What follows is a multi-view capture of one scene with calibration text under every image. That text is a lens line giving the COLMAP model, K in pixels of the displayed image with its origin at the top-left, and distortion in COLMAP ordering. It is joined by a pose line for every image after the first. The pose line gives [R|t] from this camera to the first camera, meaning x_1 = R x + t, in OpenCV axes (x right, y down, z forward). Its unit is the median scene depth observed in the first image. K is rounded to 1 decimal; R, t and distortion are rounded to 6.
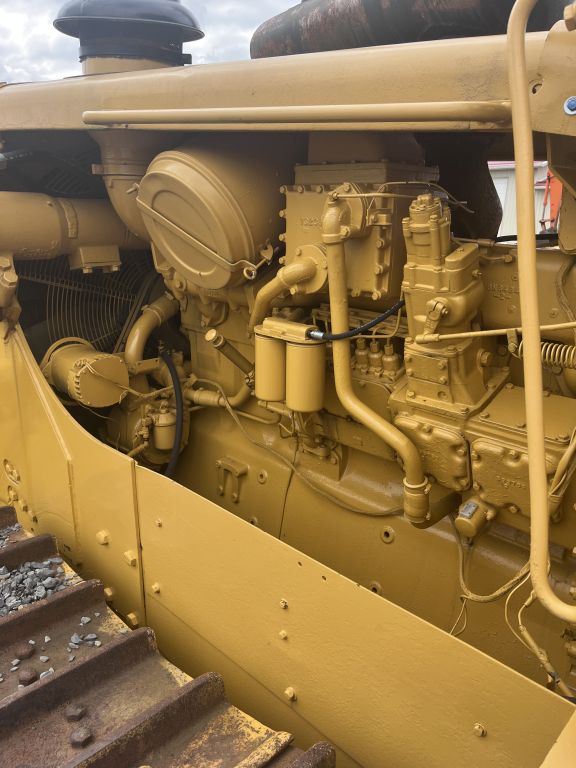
lens RADIAL K [[584.4, 0, 288.1], [0, 584.4, 384.3], [0, 0, 1]] dist [0.049924, -0.000813]
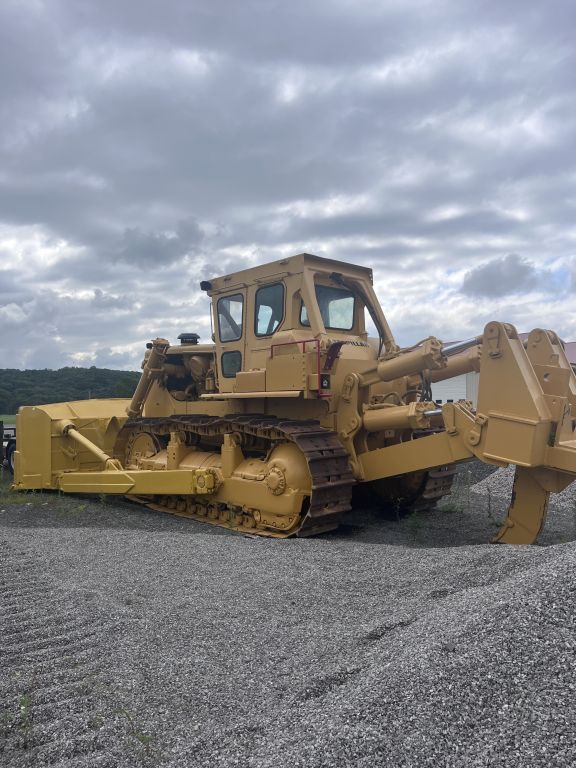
lens RADIAL K [[584.4, 0, 287.4], [0, 584.4, 386.4], [0, 0, 1]] dist [0.049924, -0.000813]
pose [[0.998393, -0.028489, -0.048994, 1.104216], [0.011079, 0.945903, -0.324260, 1.979389], [0.055581, 0.323196, 0.944699, -4.822128]]
